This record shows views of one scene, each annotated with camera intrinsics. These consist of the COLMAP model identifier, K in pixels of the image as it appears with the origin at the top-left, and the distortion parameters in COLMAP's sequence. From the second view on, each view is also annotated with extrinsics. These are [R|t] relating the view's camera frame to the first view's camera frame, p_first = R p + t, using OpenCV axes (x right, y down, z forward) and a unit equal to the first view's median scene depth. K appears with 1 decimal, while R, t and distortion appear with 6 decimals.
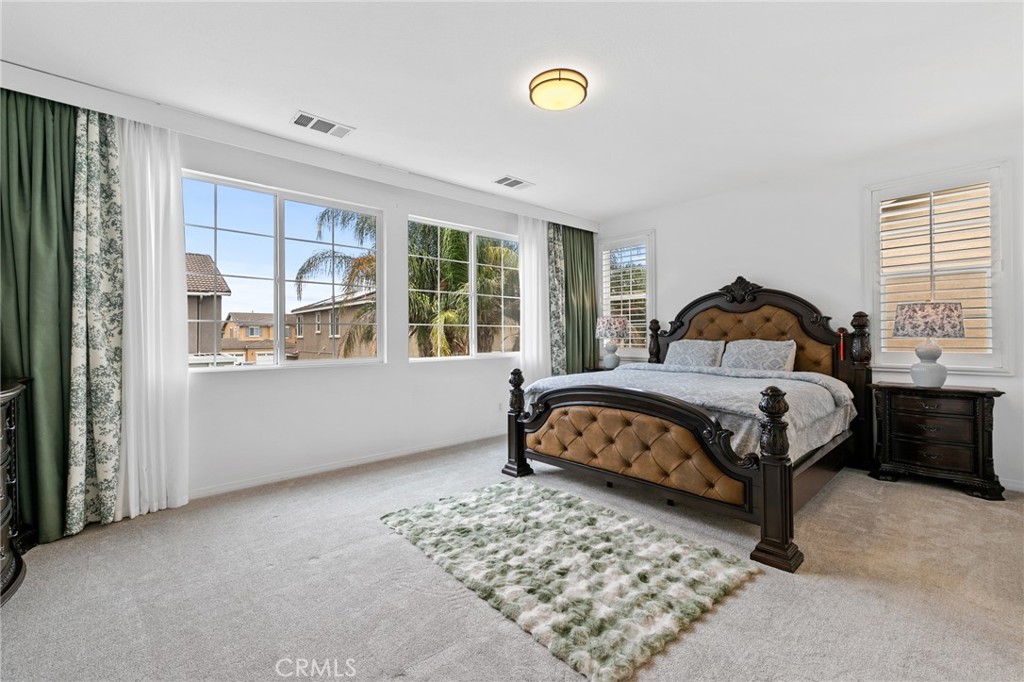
lens RADIAL K [[440.4, 0, 528.2], [0, 440.4, 336.6], [0, 0, 1]] dist [0.004106, -0.000594]
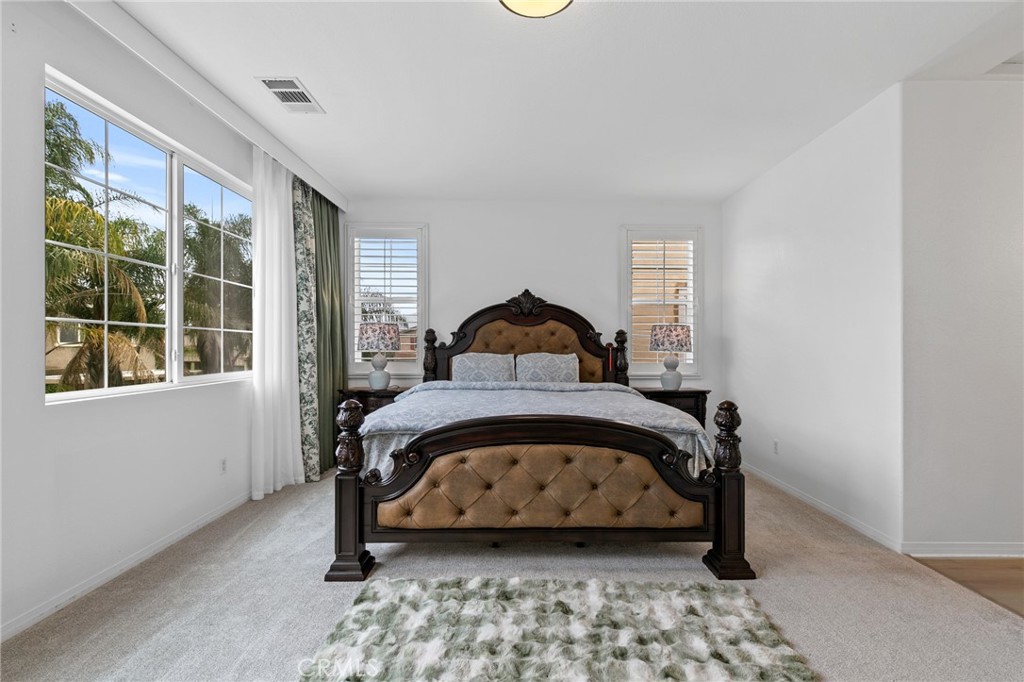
lens RADIAL K [[440.4, 0, 508.5], [0, 440.4, 349.8], [0, 0, 1]] dist [0.004106, -0.000594]
pose [[0.674683, 0.005351, 0.738089, -0.401095], [-0.007164, 0.999974, -0.000700, 0.001298], [-0.738073, -0.004815, 0.674704, 0.521718]]
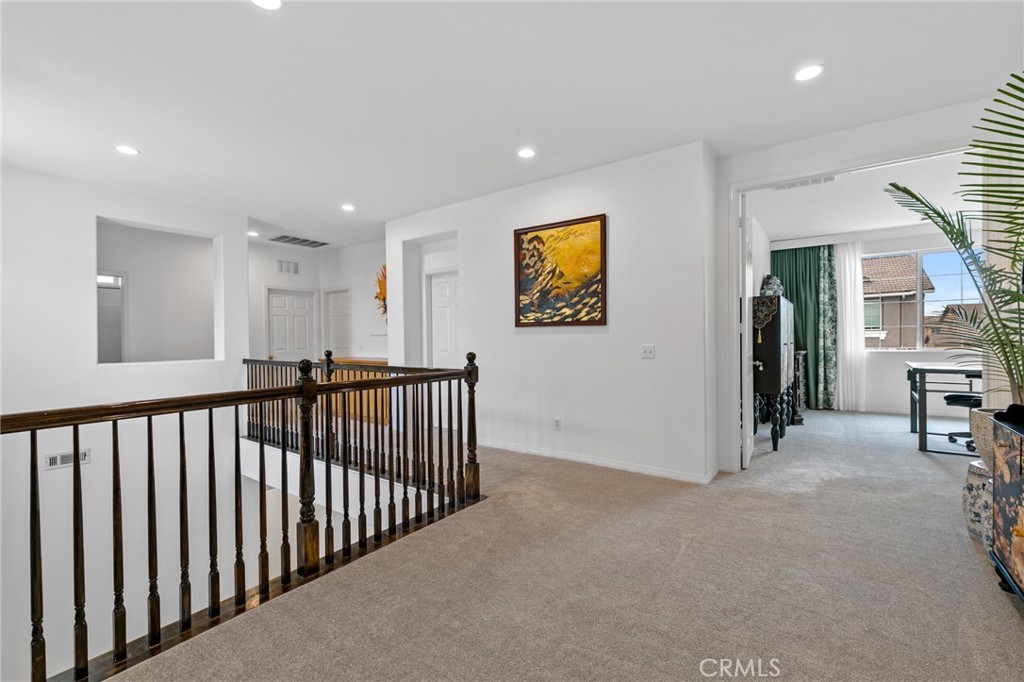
lens RADIAL K [[440.4, 0, 506.8], [0, 440.4, 339.4], [0, 0, 1]] dist [0.004106, -0.000594]
pose [[0.177498, 0.009180, -0.984078, 0.632278], [0.011931, 0.999863, 0.011480, -0.012267], [0.984049, -0.013779, 0.177365, -0.669557]]
